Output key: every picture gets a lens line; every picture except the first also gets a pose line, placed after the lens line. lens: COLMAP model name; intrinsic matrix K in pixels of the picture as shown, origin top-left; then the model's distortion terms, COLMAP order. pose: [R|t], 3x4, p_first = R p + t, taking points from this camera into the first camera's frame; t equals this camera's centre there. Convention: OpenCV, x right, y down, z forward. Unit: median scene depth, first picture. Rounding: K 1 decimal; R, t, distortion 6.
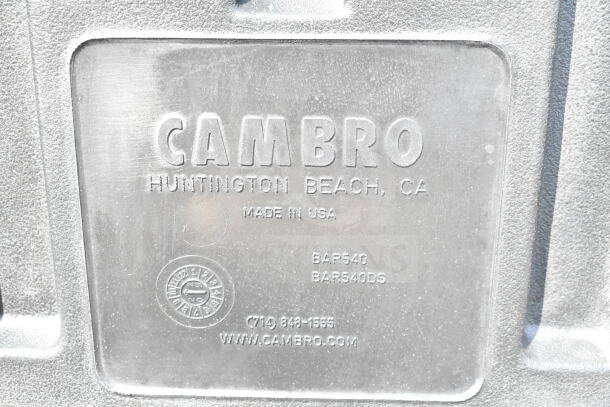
lens RADIAL K [[780.7, 0, 305.0], [0, 780.7, 203.5], [0, 0, 1]] dist [0.004384, -0.011074]
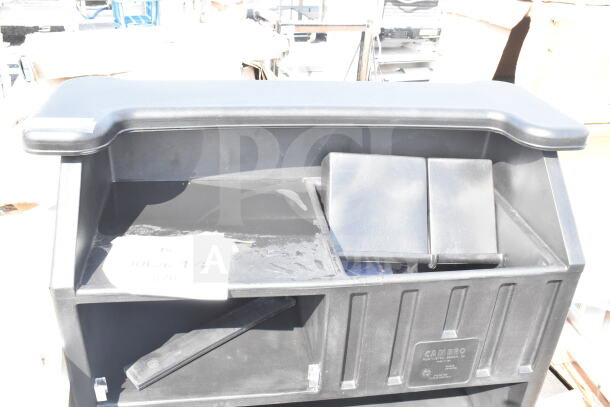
lens RADIAL K [[575.2, 0, 305.0], [0, 575.2, 203.5], [0, 0, 1]] dist [-0.010109, 0.000531]
pose [[0.981108, -0.051468, 0.186491, -1.959710], [0.012245, 0.978550, 0.205644, -2.247208], [-0.193075, -0.199476, 0.960693, -3.038568]]
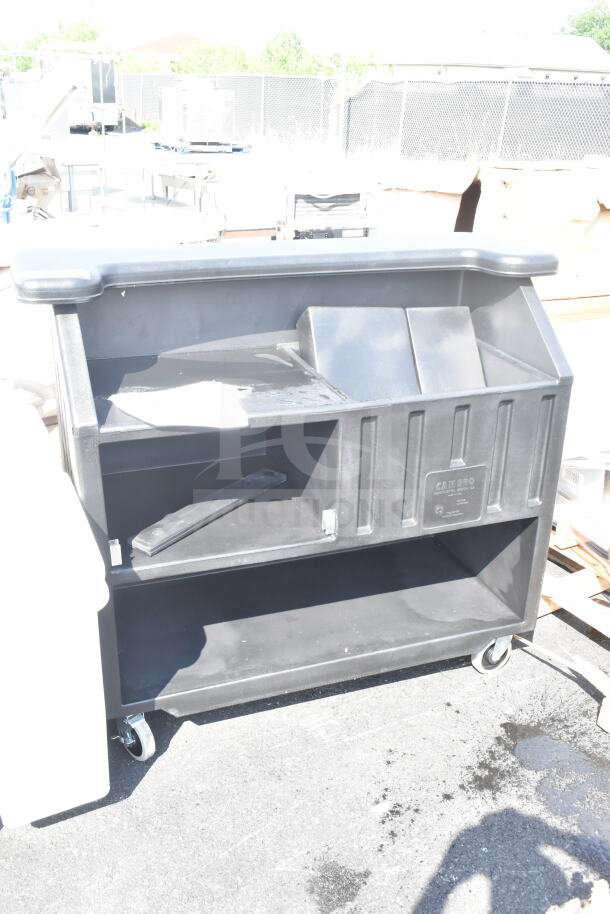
lens RADIAL K [[861.9, 0, 305.0], [0, 861.9, 457.0], [0, 0, 1]] dist [-0.010109, 0.000531]
pose [[0.927584, -0.141299, 0.345866, -3.520090], [0.102612, 0.986476, 0.127815, -1.306704], [-0.359249, -0.083069, 0.929537, -5.000825]]
